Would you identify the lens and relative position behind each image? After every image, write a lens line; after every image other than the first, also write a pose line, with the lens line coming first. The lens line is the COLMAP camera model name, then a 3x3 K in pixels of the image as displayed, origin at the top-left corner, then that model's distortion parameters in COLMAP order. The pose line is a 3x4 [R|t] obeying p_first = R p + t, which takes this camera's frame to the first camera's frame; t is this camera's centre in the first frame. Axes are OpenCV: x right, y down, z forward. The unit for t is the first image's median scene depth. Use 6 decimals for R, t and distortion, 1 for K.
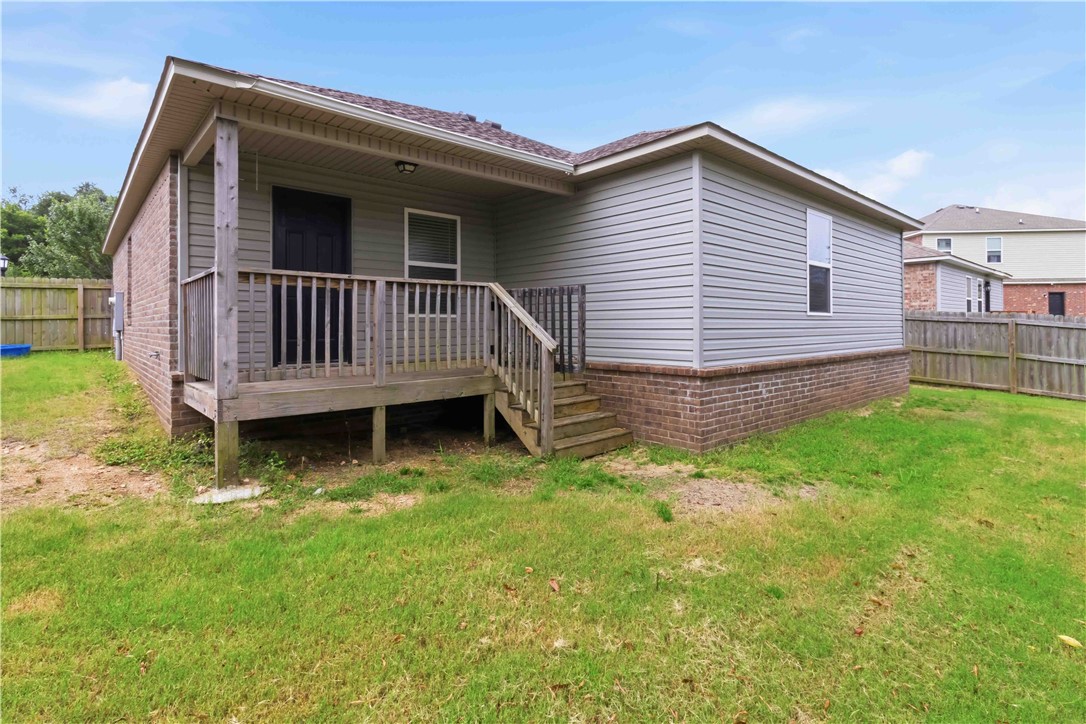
lens RADIAL K [[508.8, 0, 465.1], [0, 508.8, 328.7], [0, 0, 1]] dist [0.001024, 0.001175]
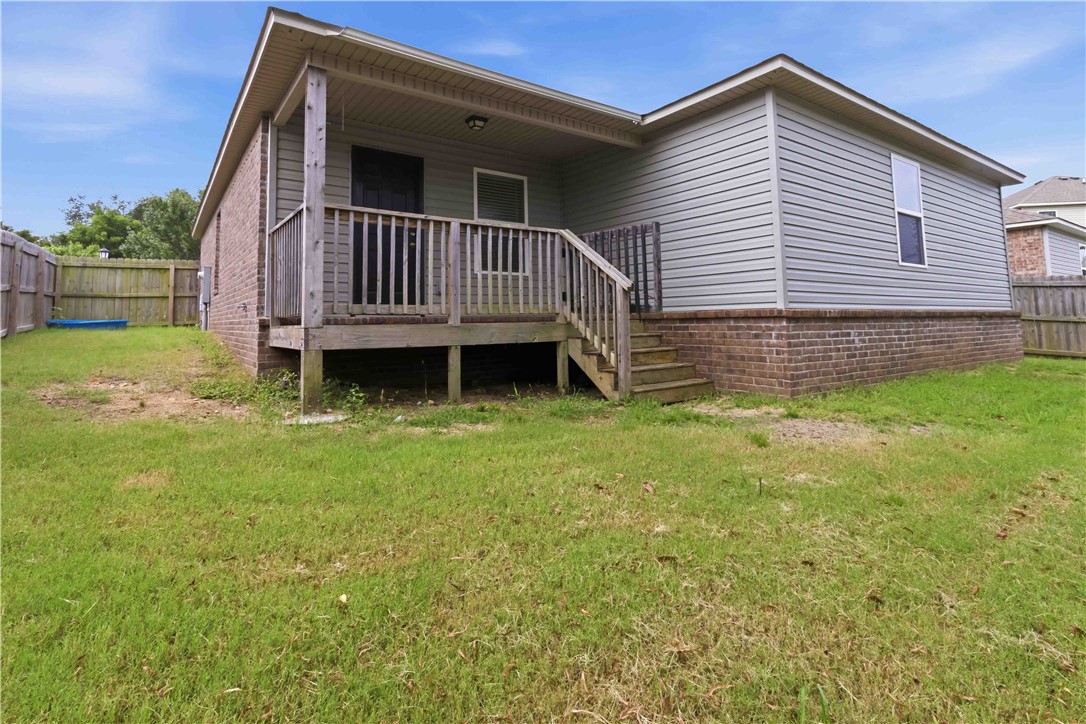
lens RADIAL K [[508.8, 0, 465.1], [0, 508.8, 328.7], [0, 0, 1]] dist [0.001024, 0.001175]
pose [[0.995328, -0.017551, -0.094941, -0.048290], [0.010328, 0.997051, -0.076044, 0.185483], [0.095995, 0.074708, 0.992574, -0.004942]]
